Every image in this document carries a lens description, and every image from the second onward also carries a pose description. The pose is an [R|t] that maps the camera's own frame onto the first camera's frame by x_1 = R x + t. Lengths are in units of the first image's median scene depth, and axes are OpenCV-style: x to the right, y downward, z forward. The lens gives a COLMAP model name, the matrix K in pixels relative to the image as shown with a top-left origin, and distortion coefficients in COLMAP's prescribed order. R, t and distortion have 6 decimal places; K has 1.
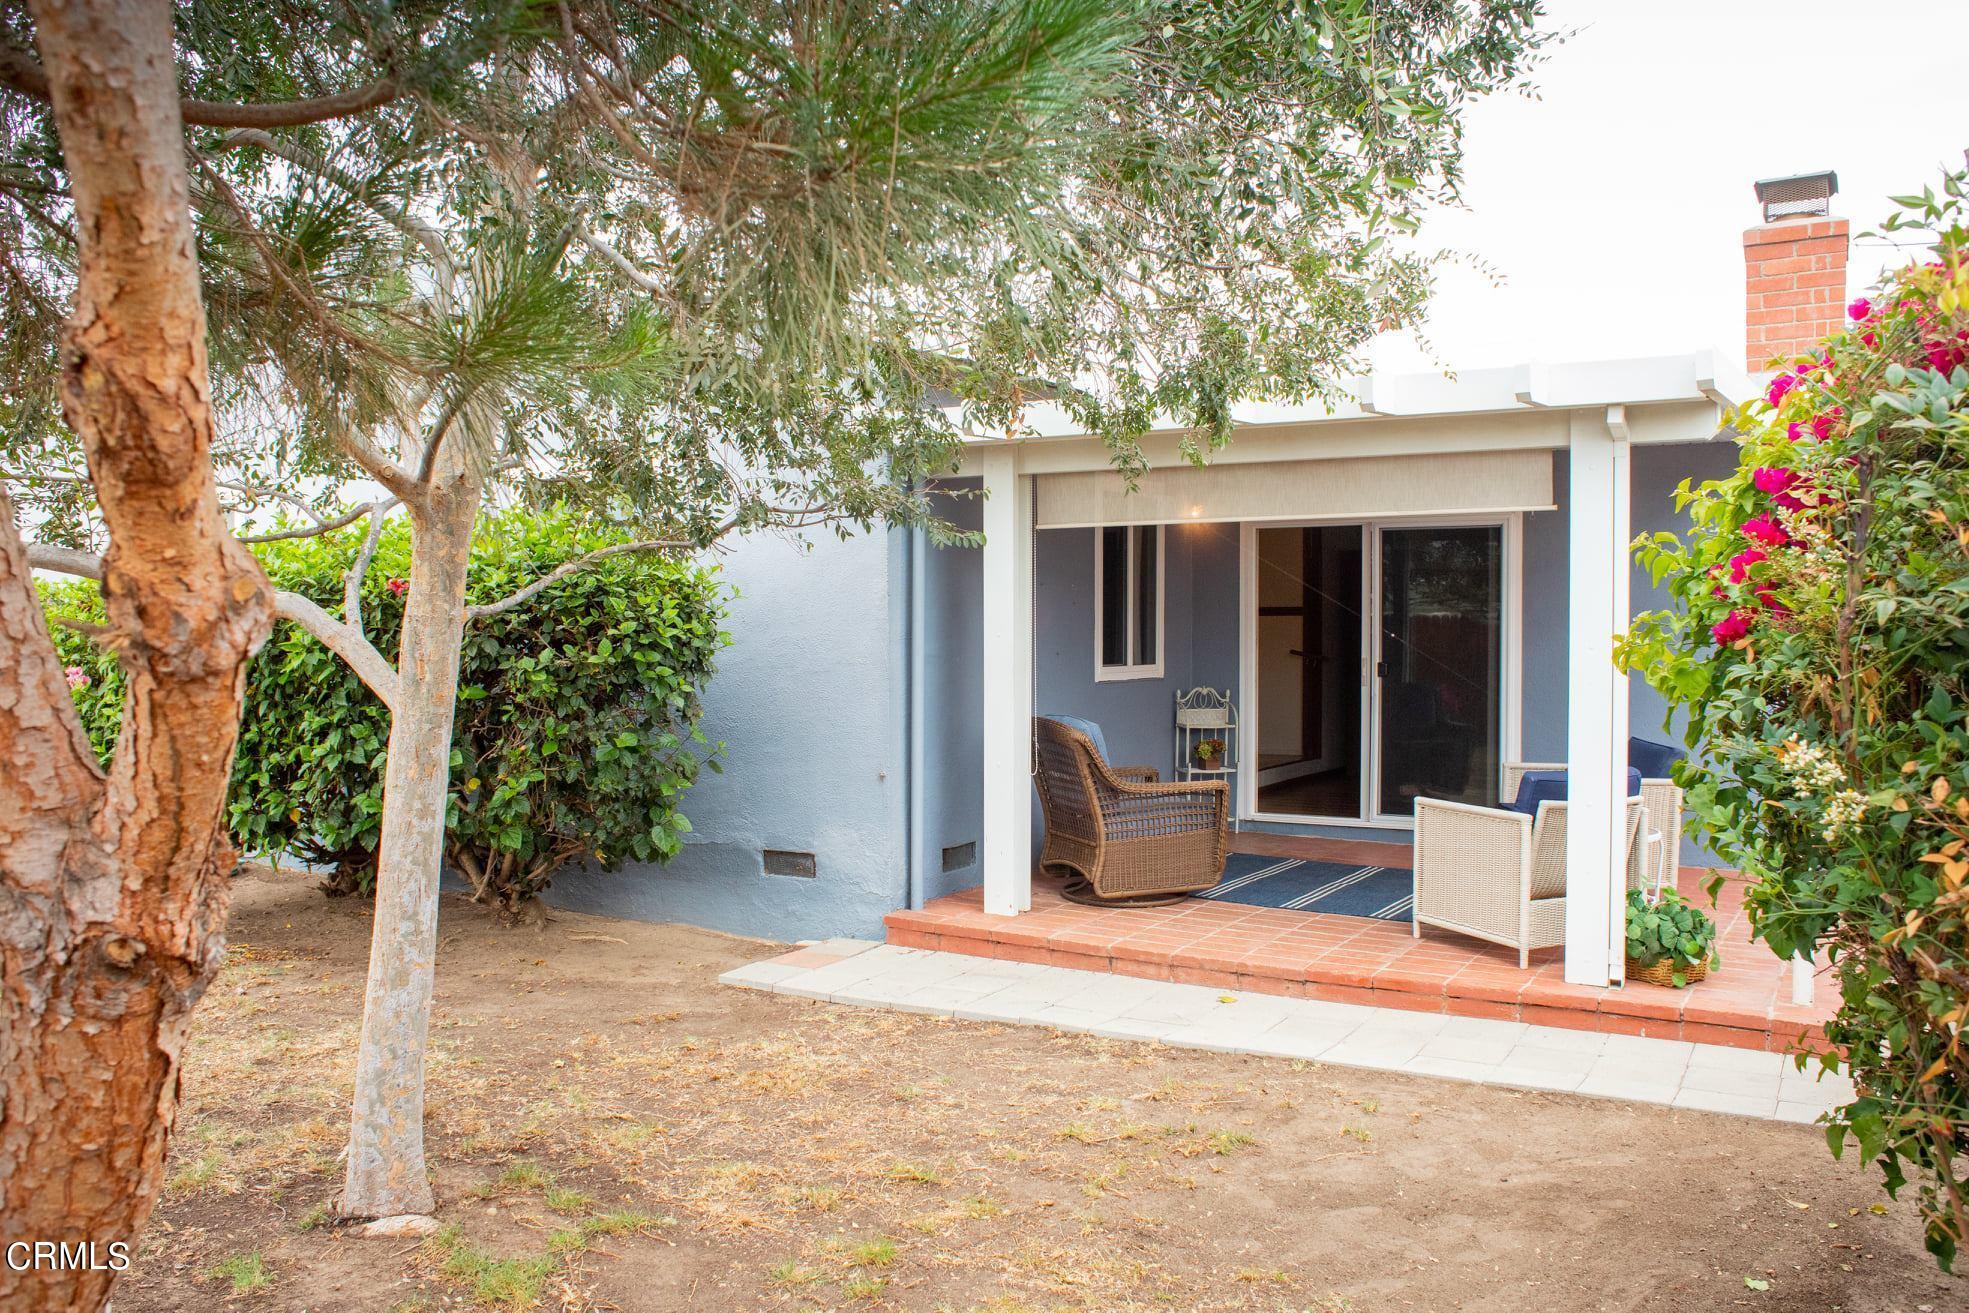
lens RADIAL K [[1586.8, 0, 979.3], [0, 1586.8, 661.2], [0, 0, 1]] dist [-0.108217, 0.141928]
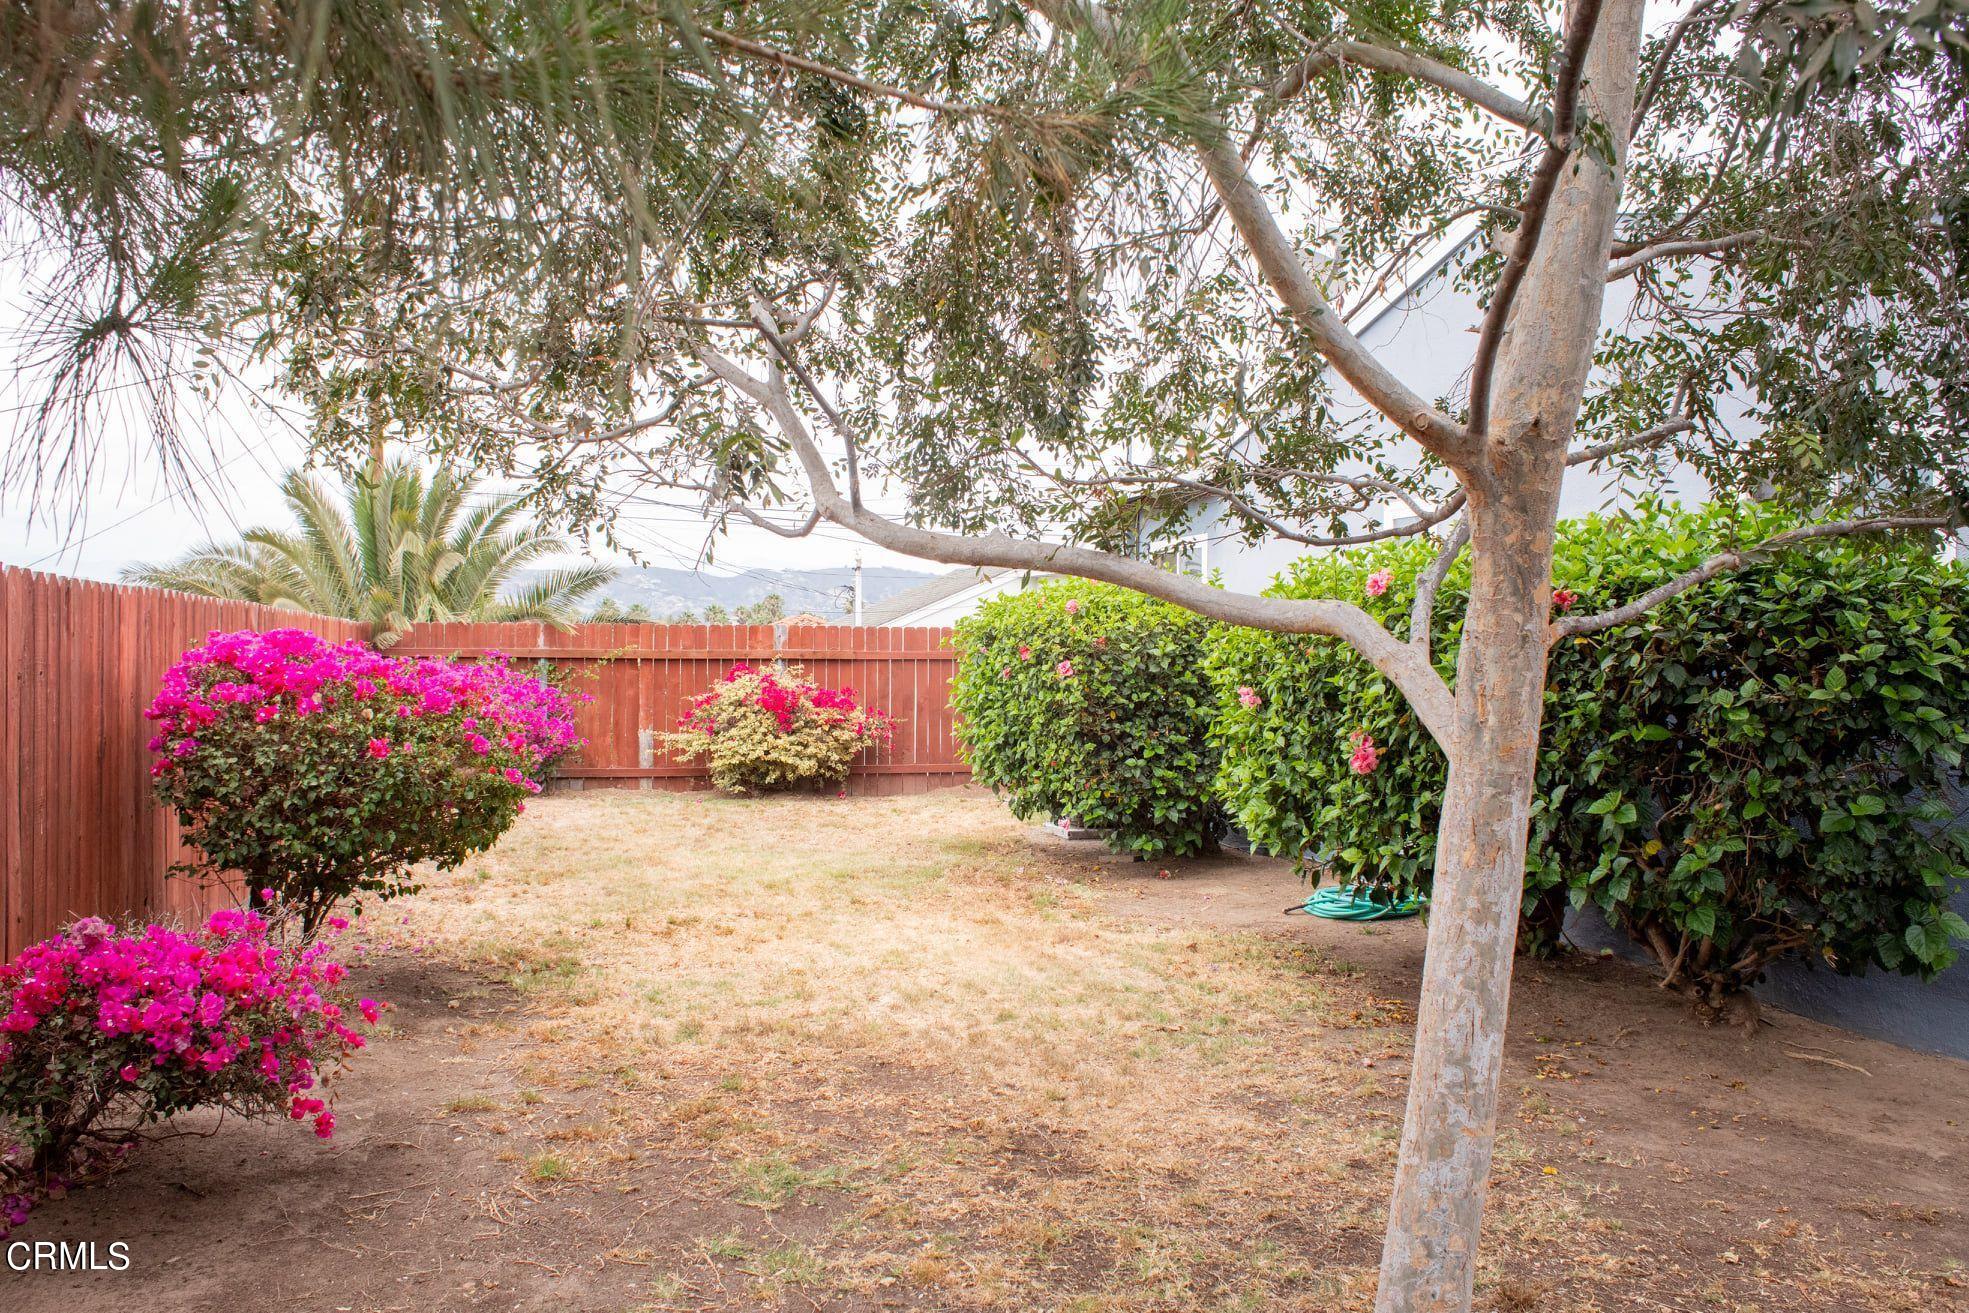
lens RADIAL K [[1586.8, 0, 979.3], [0, 1586.8, 661.2], [0, 0, 1]] dist [-0.108217, 0.141928]
pose [[0.718295, 0.012917, -0.695619, -0.019336], [-0.023196, 0.999716, -0.005387, -0.003714], [0.695352, 0.020005, 0.718391, 0.198062]]
